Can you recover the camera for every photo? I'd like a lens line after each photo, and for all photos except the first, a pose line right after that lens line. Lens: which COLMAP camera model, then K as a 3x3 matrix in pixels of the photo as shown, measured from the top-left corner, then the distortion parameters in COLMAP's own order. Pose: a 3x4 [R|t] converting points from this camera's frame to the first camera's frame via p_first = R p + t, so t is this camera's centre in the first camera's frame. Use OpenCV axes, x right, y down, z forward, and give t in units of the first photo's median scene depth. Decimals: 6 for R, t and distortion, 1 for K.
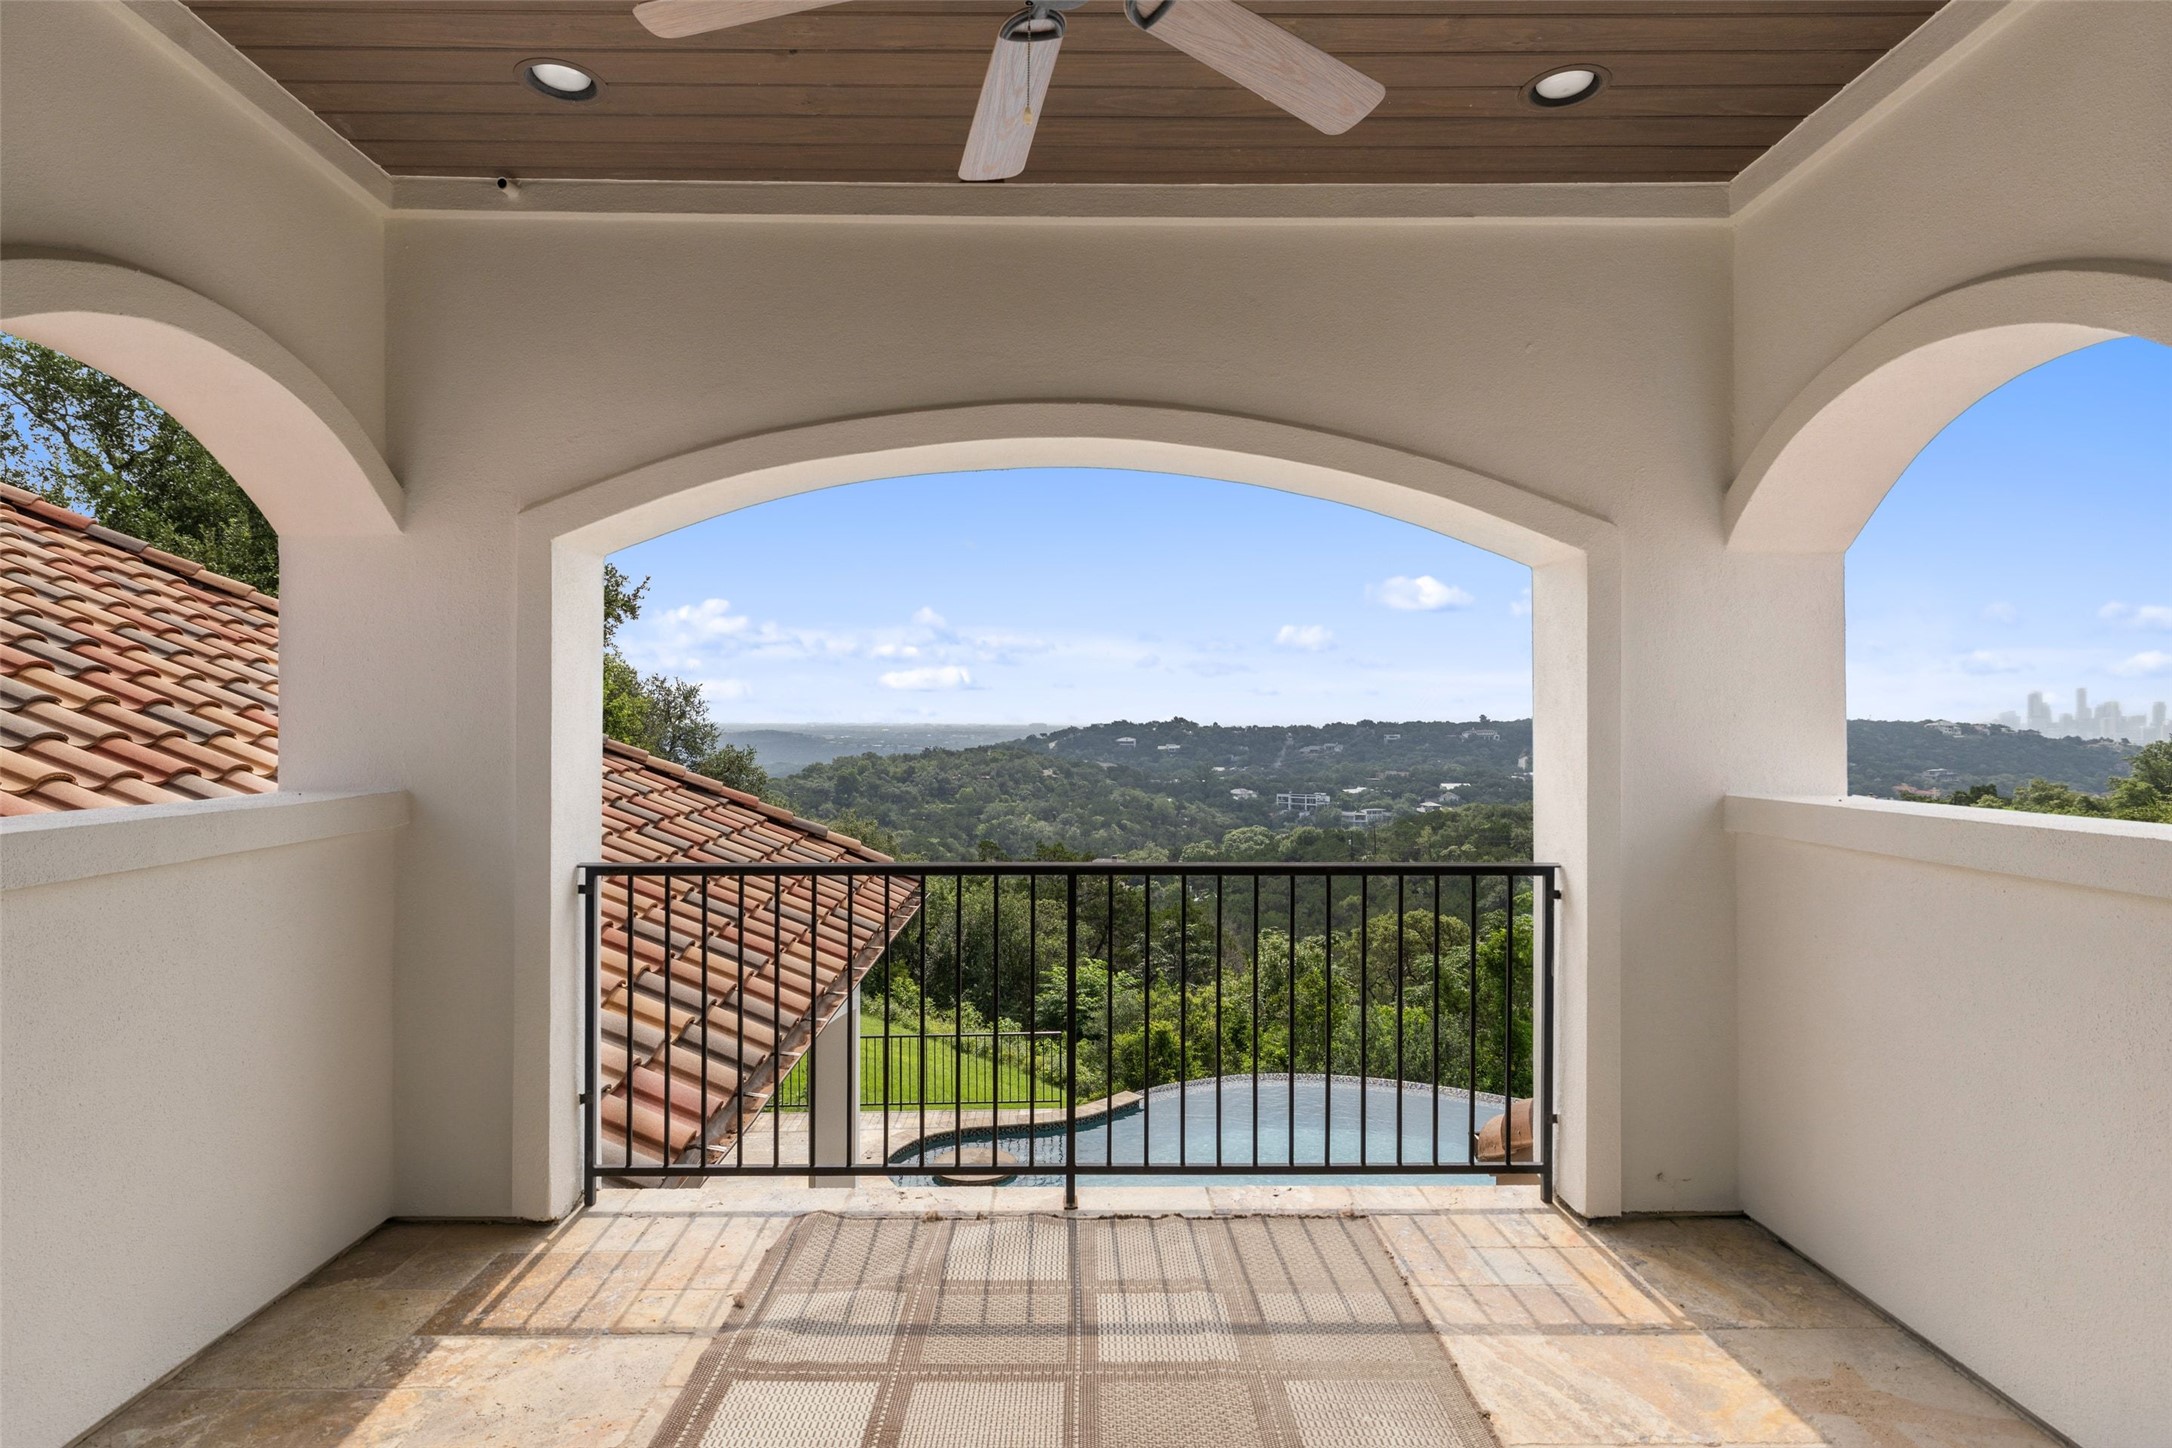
lens RADIAL K [[1160.0, 0, 1085.2], [0, 1160.0, 730.1], [0, 0, 1]] dist [0.016321, -0.000958]
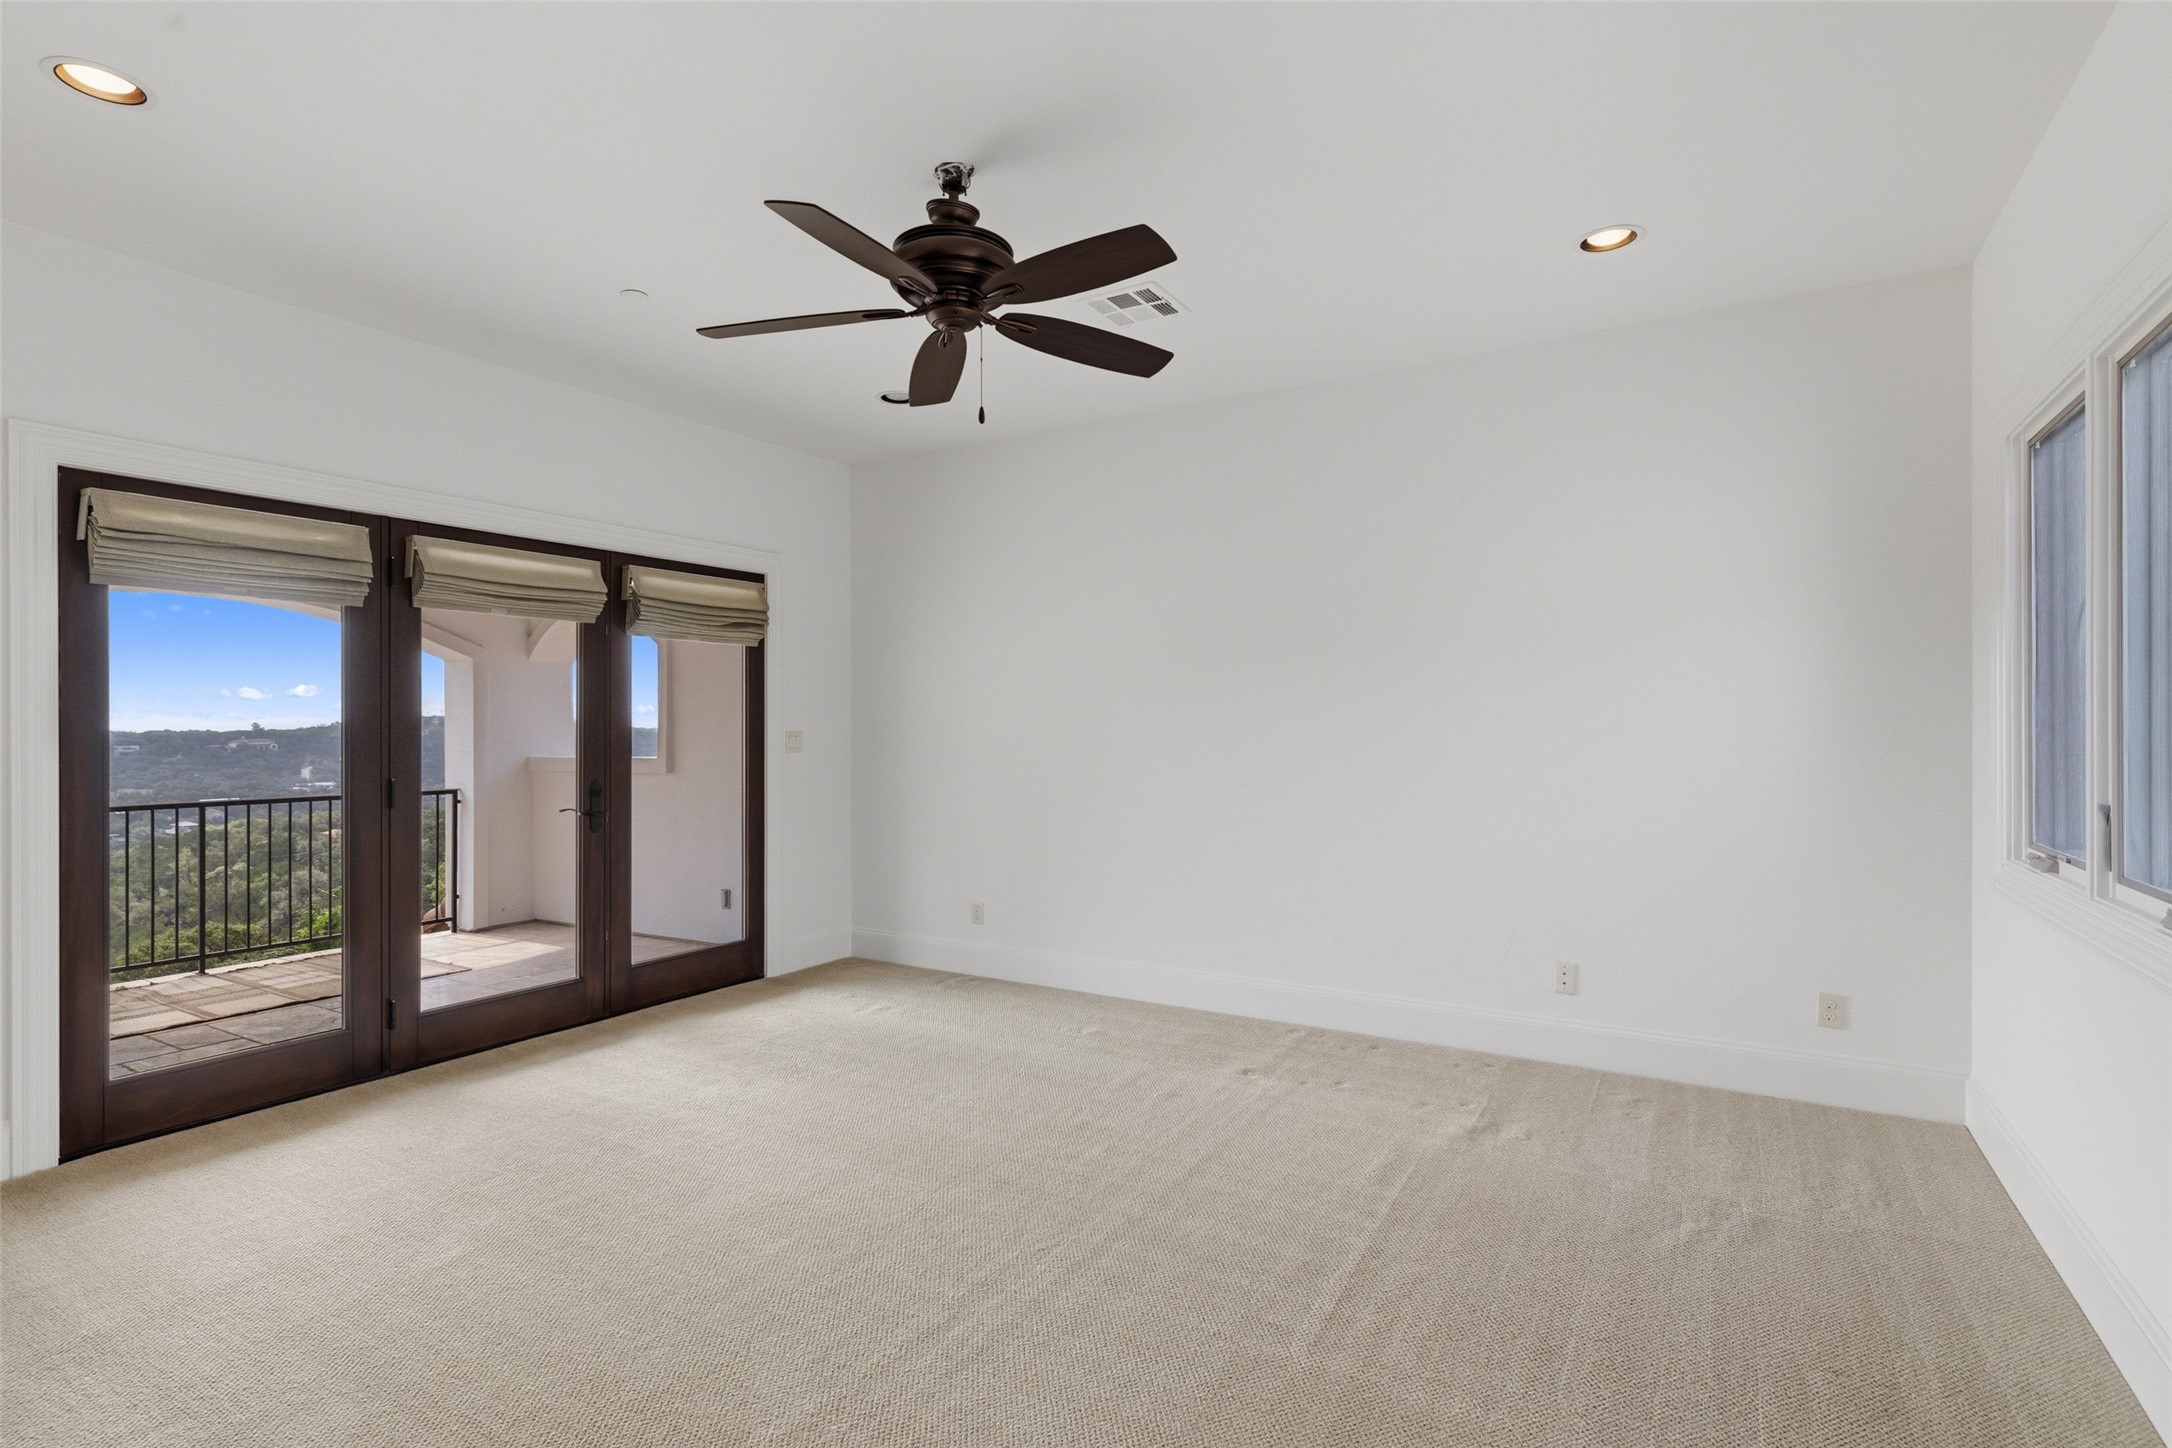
lens RADIAL K [[1018.7, 0, 1095.0], [0, 1018.7, 729.5], [0, 0, 1]] dist [0.001191, 0.000414]
pose [[0.524247, -0.002480, 0.851562, -0.667722], [0.008930, 0.999957, -0.002586, 0.014232], [-0.851519, 0.008960, 0.524247, -1.165149]]
